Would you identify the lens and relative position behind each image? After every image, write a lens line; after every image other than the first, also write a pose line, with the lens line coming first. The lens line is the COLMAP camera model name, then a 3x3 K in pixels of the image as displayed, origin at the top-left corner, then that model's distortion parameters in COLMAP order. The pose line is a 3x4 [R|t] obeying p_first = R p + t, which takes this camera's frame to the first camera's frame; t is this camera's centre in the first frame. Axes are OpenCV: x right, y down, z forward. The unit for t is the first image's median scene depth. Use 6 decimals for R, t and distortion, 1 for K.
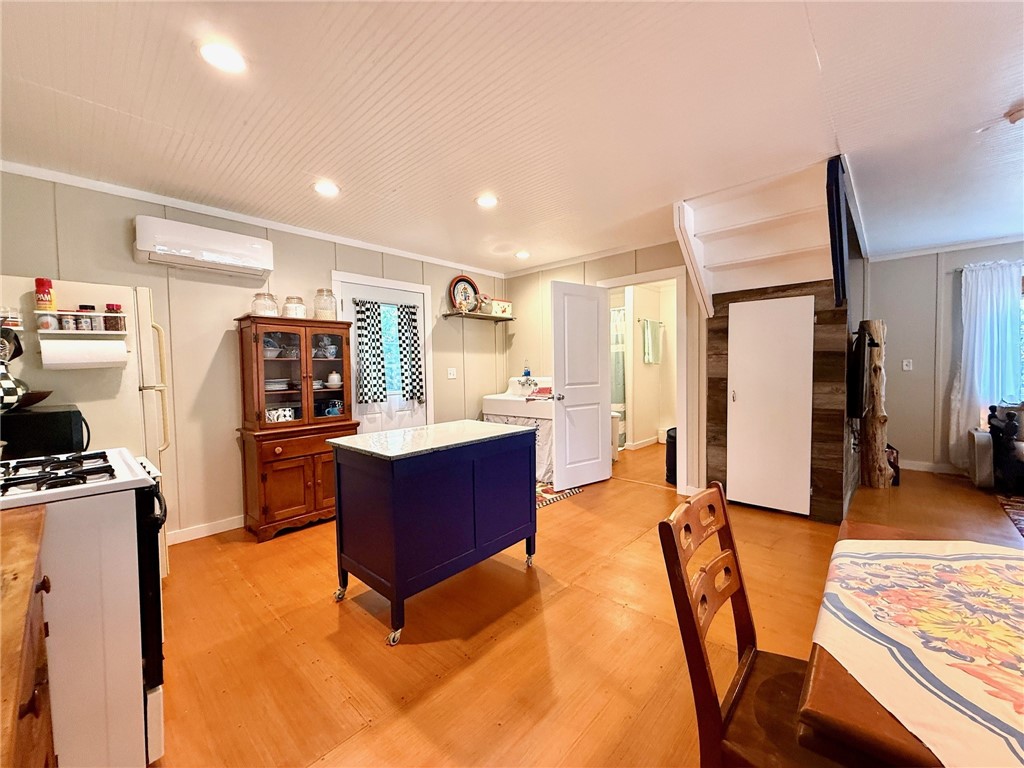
lens RADIAL K [[407.9, 0, 509.3], [0, 407.9, 383.9], [0, 0, 1]] dist [0.000221, 0.000077]
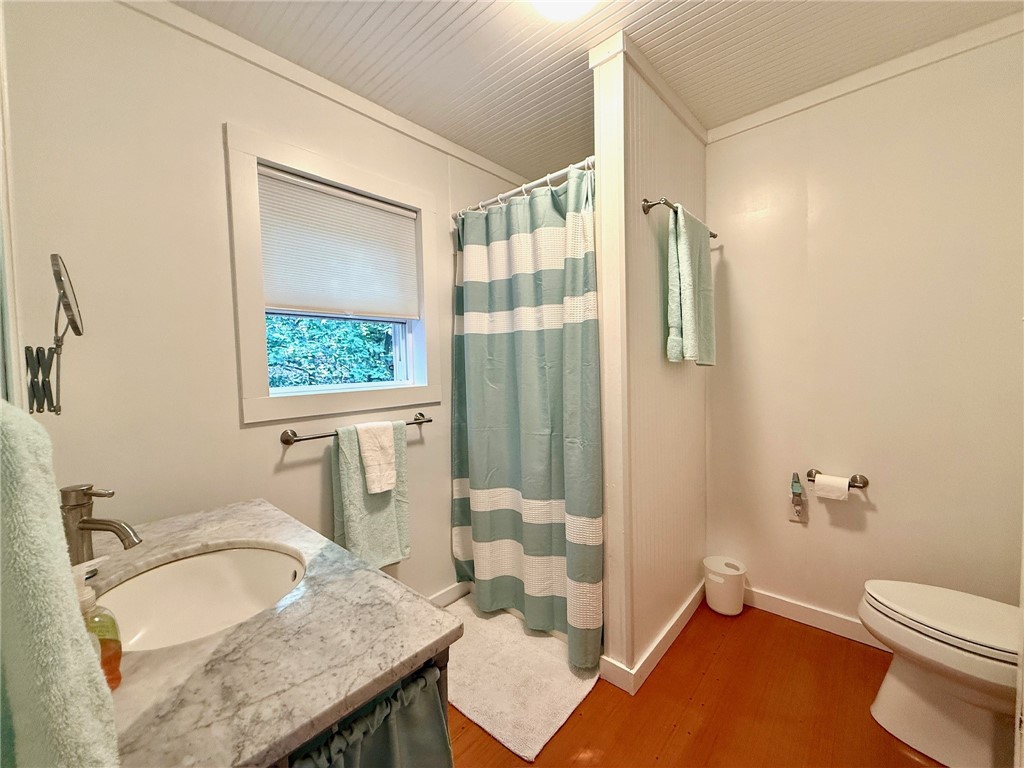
lens RADIAL K [[407.9, 0, 509.3], [0, 407.9, 383.9], [0, 0, 1]] dist [0.000221, 0.000077]
pose [[0.999713, -0.012281, 0.020555, 0.384142], [0.012158, 0.999907, 0.006120, -0.070562], [-0.020628, -0.005868, 0.999770, 1.278710]]
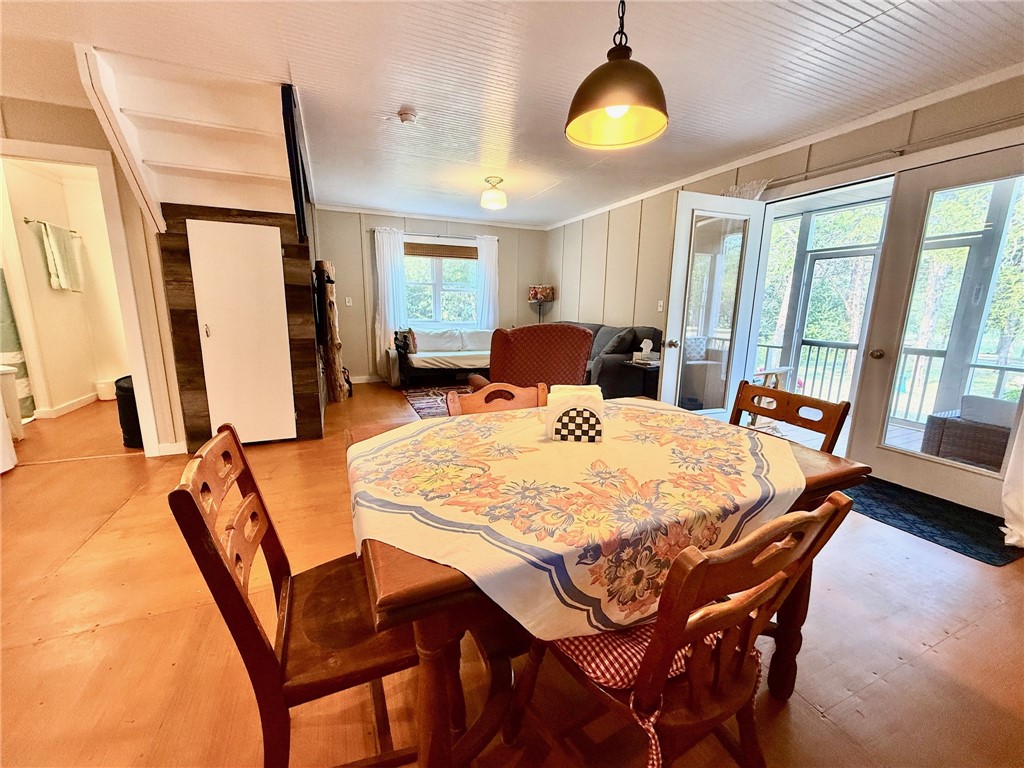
lens RADIAL K [[407.9, 0, 509.3], [0, 407.9, 383.9], [0, 0, 1]] dist [0.000221, 0.000077]
pose [[0.399538, -0.154753, 0.903560, -0.003546], [0.015349, 0.986639, 0.162194, 0.010376], [-0.916588, -0.050934, 0.396575, 0.045423]]
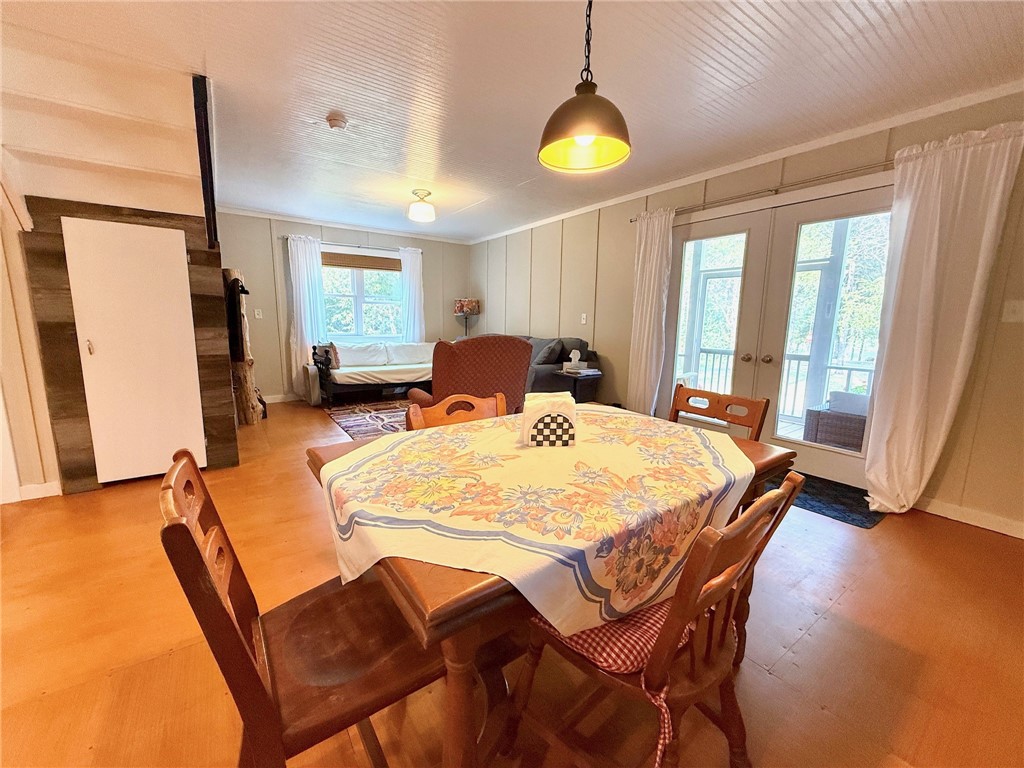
lens RADIAL K [[407.9, 0, 509.3], [0, 407.9, 383.9], [0, 0, 1]] dist [0.000221, 0.000077]
pose [[0.205991, -0.135917, 0.969069, -0.026462], [0.020597, 0.990690, 0.134571, 0.011510], [-0.978337, -0.007761, 0.206873, 0.091963]]
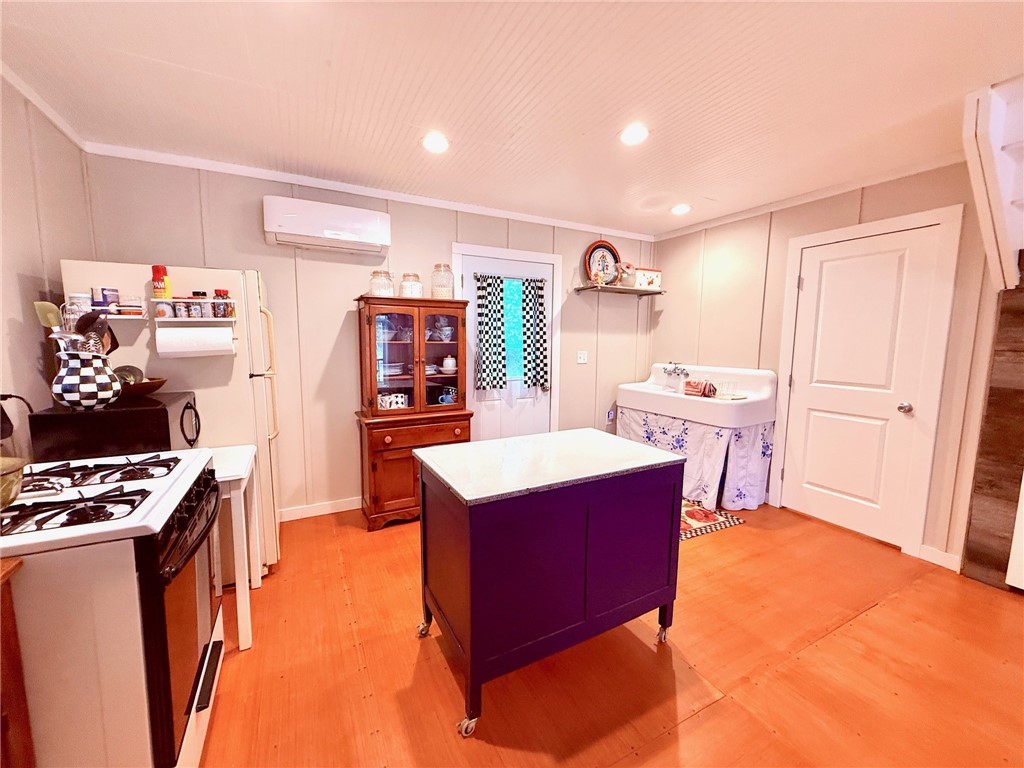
lens RADIAL K [[407.9, 0, 509.3], [0, 407.9, 383.9], [0, 0, 1]] dist [0.000221, 0.000077]
pose [[0.942060, 0.061821, -0.329699, 0.002752], [-0.037427, 0.996105, 0.079834, -0.045462], [0.333350, -0.062869, 0.940705, 0.182542]]
